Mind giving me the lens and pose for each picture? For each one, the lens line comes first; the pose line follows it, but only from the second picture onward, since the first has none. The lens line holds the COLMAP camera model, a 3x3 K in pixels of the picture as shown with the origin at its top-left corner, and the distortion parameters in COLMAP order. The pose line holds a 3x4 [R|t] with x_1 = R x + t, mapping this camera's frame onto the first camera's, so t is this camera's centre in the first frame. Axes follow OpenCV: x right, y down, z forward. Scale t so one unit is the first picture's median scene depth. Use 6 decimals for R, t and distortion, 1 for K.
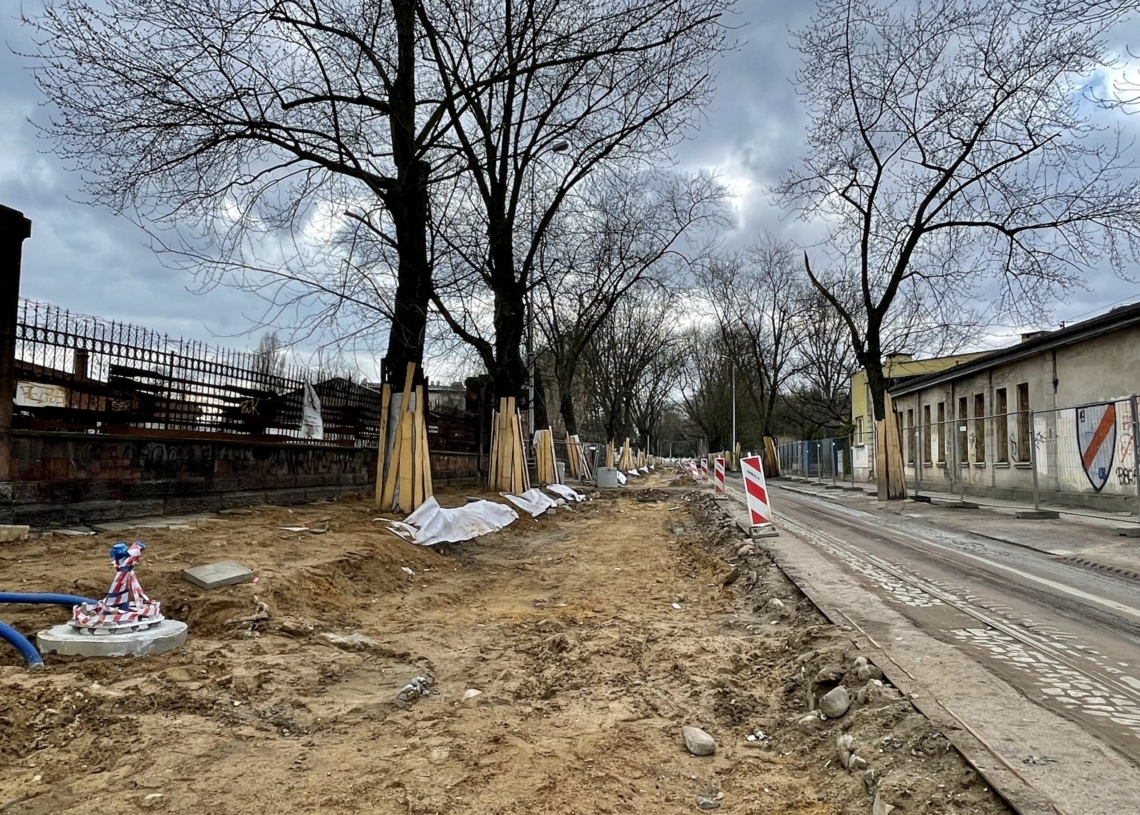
lens RADIAL K [[901.0, 0, 561.6], [0, 901.0, 405.4], [0, 0, 1]] dist [0.003012, 0.006037]
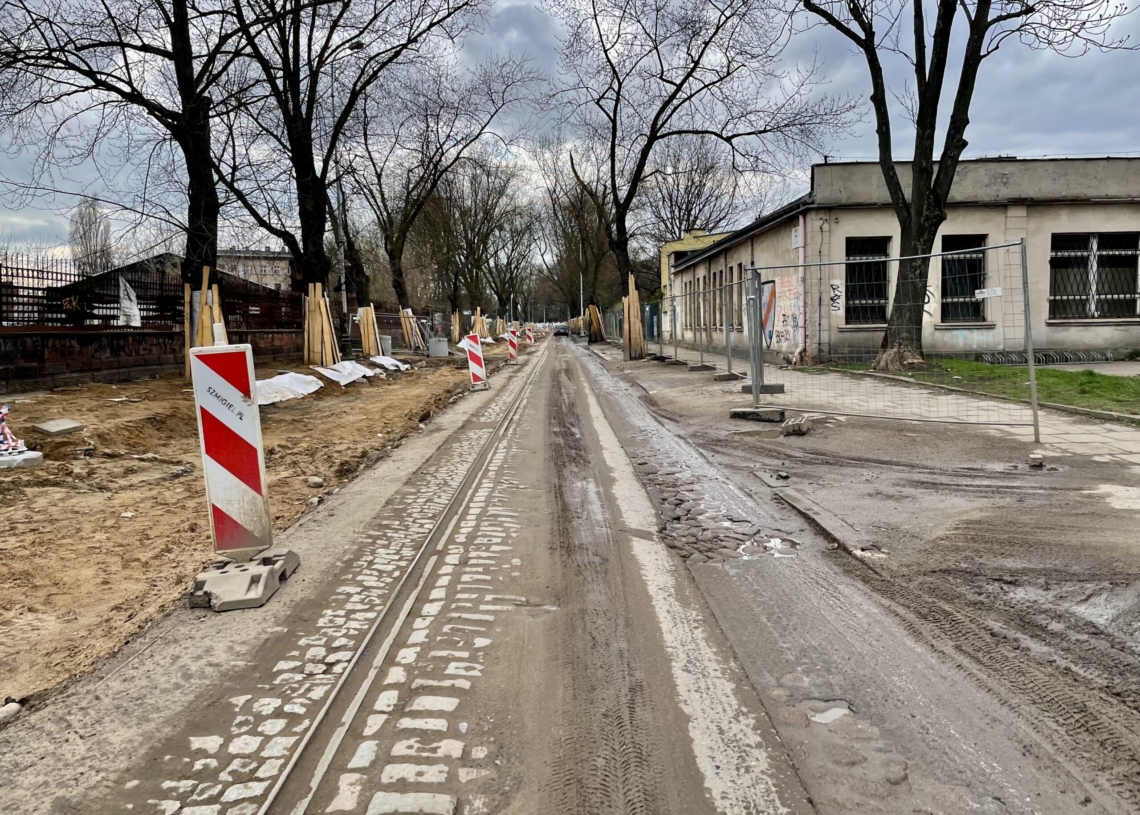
lens RADIAL K [[905.7, 0, 581.5], [0, 905.7, 403.4], [0, 0, 1]] dist [0.047652, -0.067598]
pose [[0.985190, -0.044252, 0.165655, 0.103814], [0.019817, 0.989035, 0.146349, -0.026969], [-0.170314, -0.140898, 0.975264, -0.285457]]
